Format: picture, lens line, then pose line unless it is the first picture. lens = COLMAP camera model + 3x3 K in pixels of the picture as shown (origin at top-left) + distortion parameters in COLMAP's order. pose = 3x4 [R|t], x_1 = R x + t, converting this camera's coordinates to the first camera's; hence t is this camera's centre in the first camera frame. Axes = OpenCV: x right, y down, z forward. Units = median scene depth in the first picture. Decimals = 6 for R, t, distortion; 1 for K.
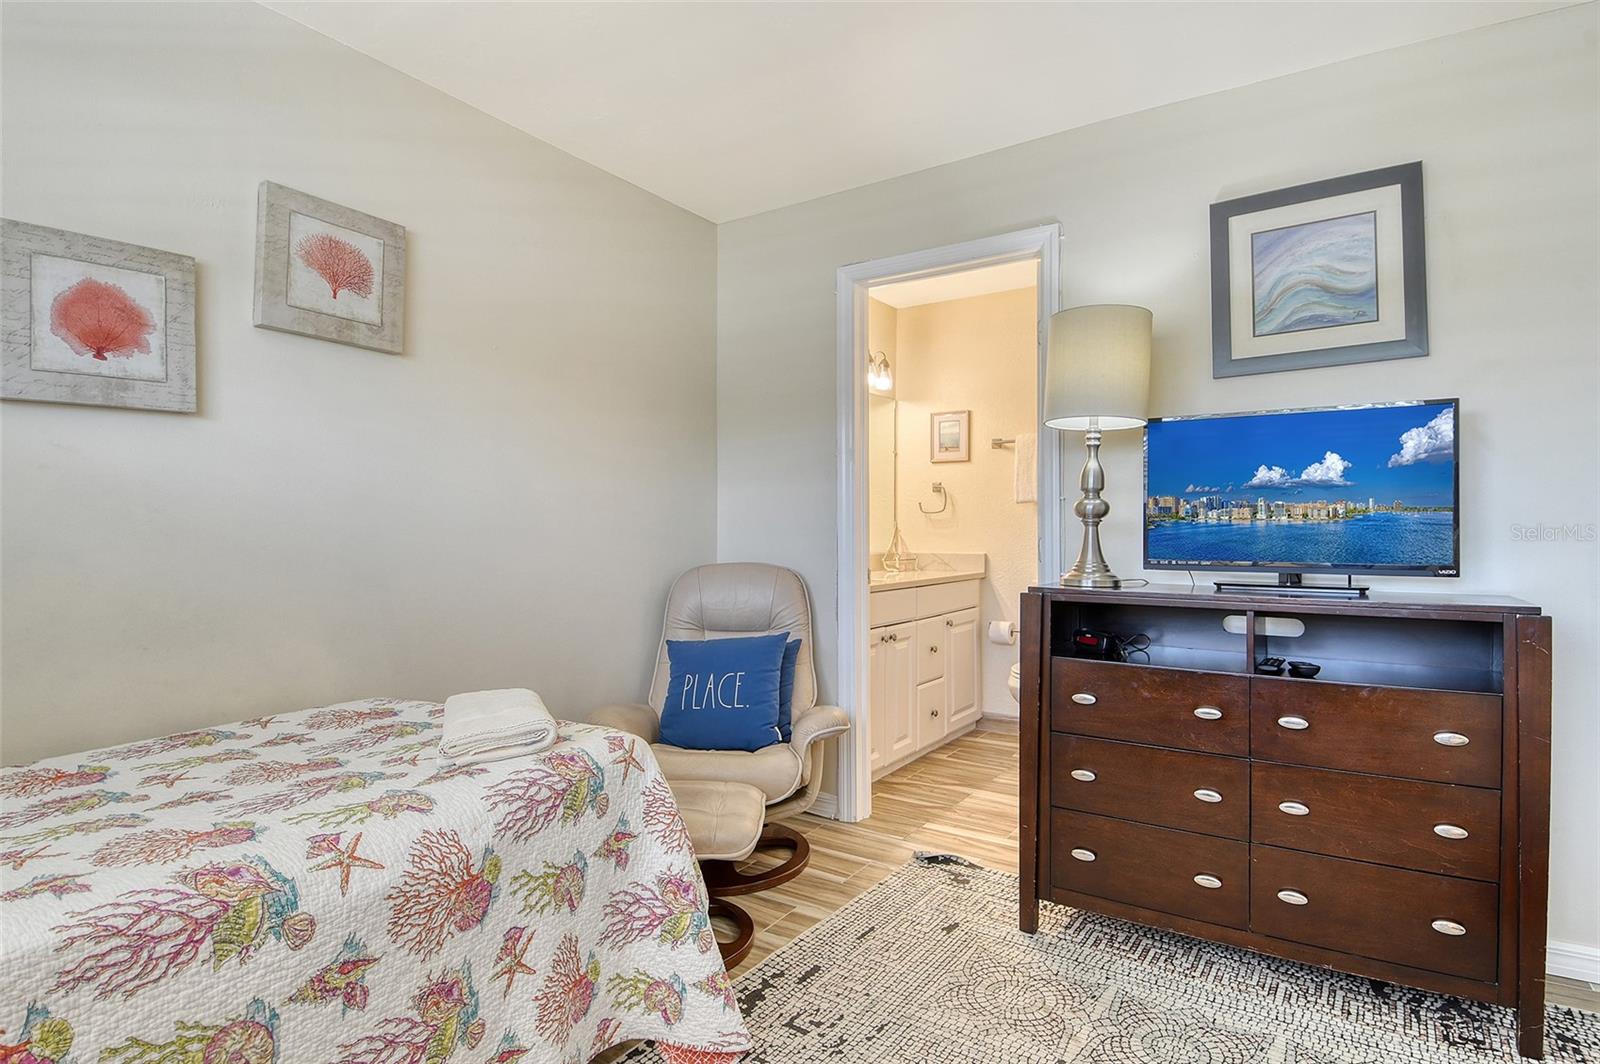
lens RADIAL K [[842.8, 0, 811.1], [0, 842.8, 524.8], [0, 0, 1]] dist [0.035747, -0.036692]
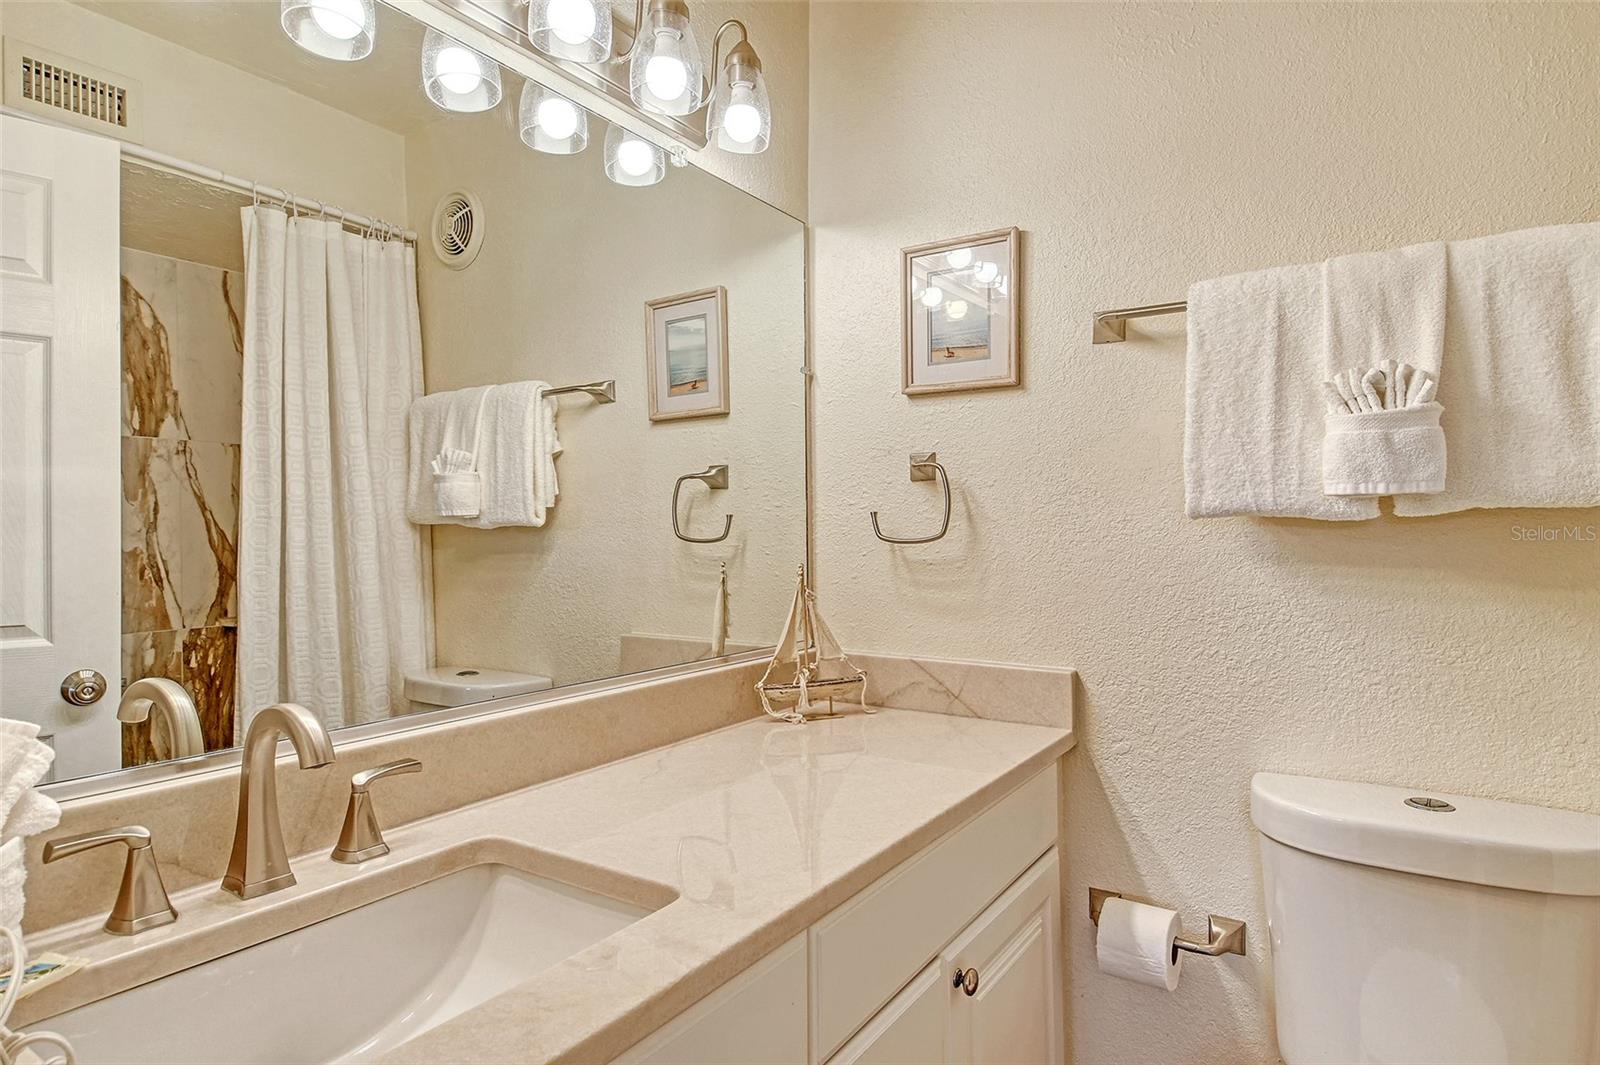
lens RADIAL K [[842.8, 0, 798.7], [0, 842.8, 524.6], [0, 0, 1]] dist [0.035747, -0.036692]
pose [[0.999793, -0.006384, -0.019337, 0.105942], [0.006497, 0.999962, 0.005772, -0.023378], [0.019299, -0.005897, 0.999796, 0.661095]]
